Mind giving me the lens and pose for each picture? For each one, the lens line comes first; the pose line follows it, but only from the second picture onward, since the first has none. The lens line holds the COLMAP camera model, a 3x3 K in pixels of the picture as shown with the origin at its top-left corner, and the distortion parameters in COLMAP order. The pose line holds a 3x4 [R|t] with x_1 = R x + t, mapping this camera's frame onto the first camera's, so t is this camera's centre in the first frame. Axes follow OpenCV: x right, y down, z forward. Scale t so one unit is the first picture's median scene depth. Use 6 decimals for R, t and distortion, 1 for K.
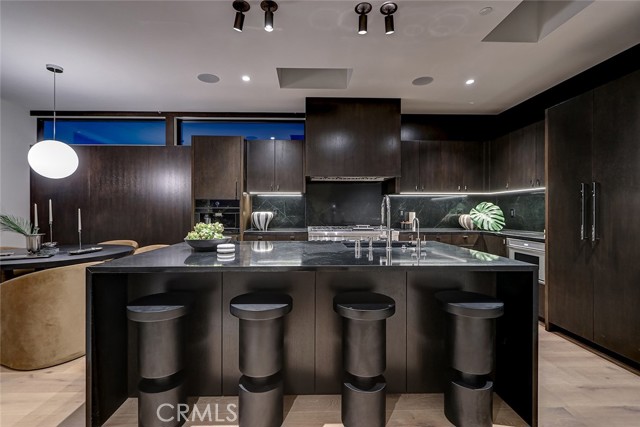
lens RADIAL K [[308.3, 0, 318.9], [0, 308.3, 214.1], [0, 0, 1]] dist [0.012597, 0.000098]
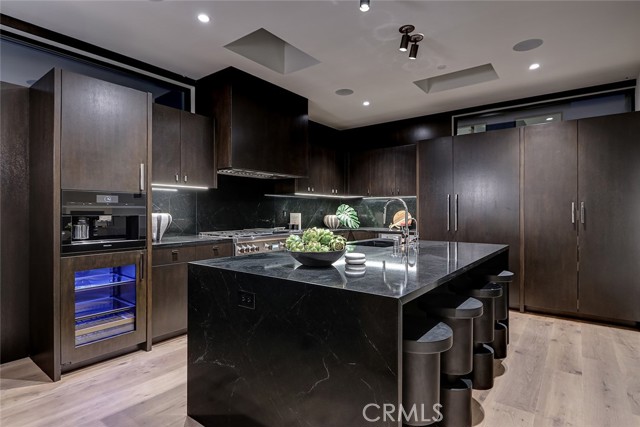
lens RADIAL K [[344.0, 0, 319.9], [0, 344.0, 213.5], [0, 0, 1]] dist [0.003061, 0.000121]
pose [[0.626948, -0.002786, 0.779056, -0.542827], [0.001137, 0.999996, 0.002662, -0.007793], [-0.779060, -0.000783, 0.626949, 0.261091]]
